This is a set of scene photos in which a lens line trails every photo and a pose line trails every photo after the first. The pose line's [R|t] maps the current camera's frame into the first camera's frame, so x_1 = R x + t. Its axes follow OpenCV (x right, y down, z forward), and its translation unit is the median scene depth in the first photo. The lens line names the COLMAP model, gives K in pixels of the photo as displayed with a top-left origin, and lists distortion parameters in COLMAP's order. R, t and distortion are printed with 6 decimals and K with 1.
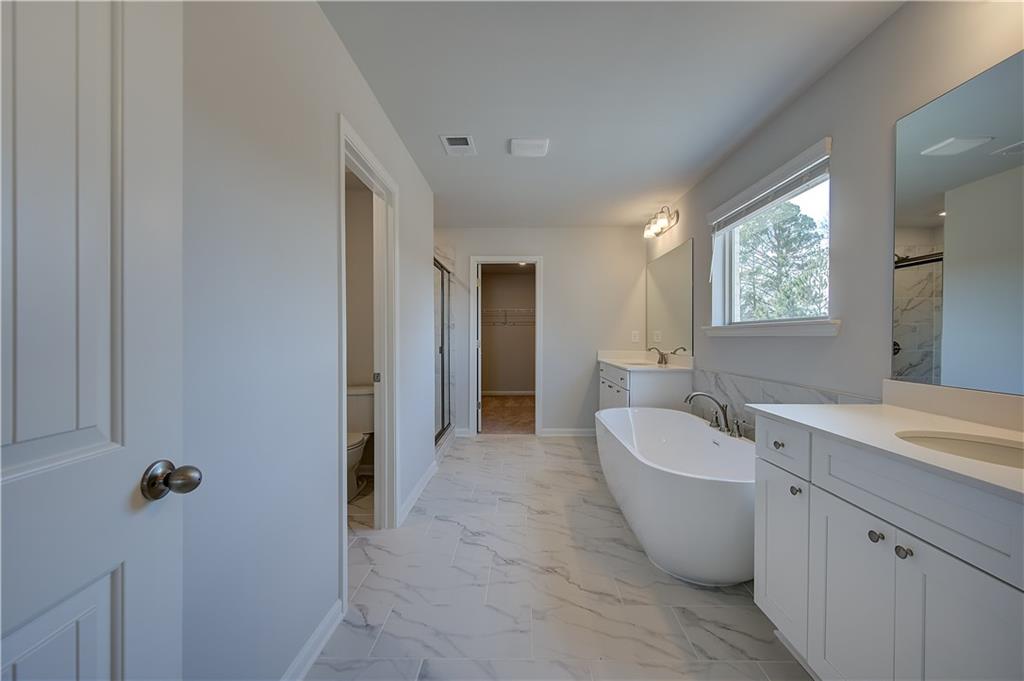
lens RADIAL K [[415.0, 0, 541.7], [0, 415.0, 344.5], [0, 0, 1]] dist [0.003534, -0.000099]
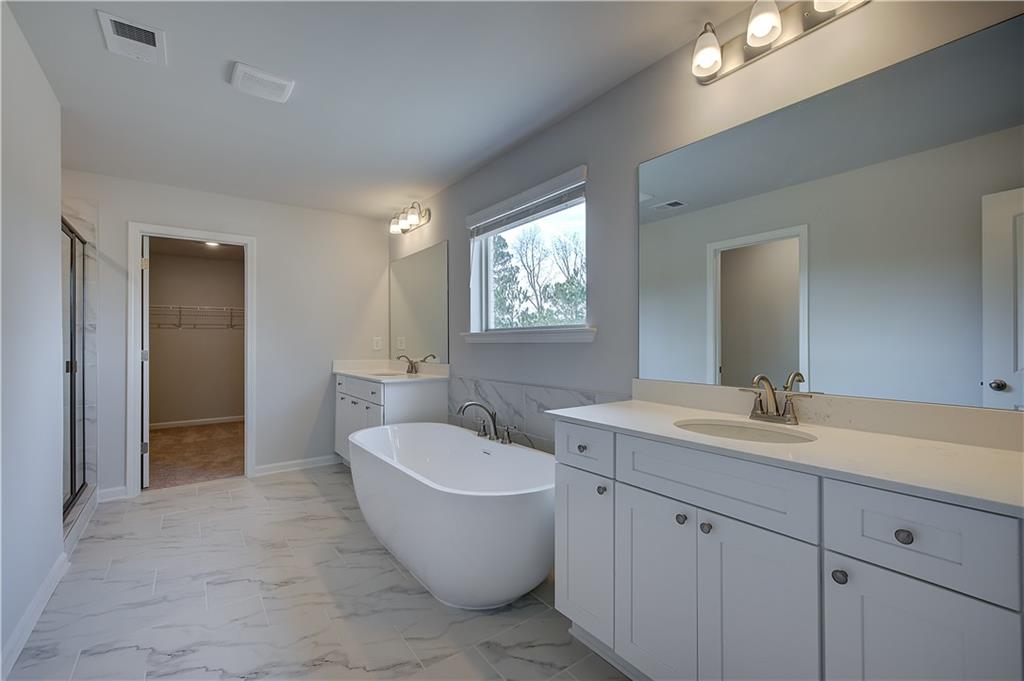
lens RADIAL K [[430.8, 0, 517.2], [0, 430.8, 344.0], [0, 0, 1]] dist [0.000762, 0.001634]
pose [[0.811820, -0.006286, 0.583874, -0.108489], [0.015951, 0.999808, -0.011414, -0.004043], [-0.583690, 0.018580, 0.811764, 0.132639]]
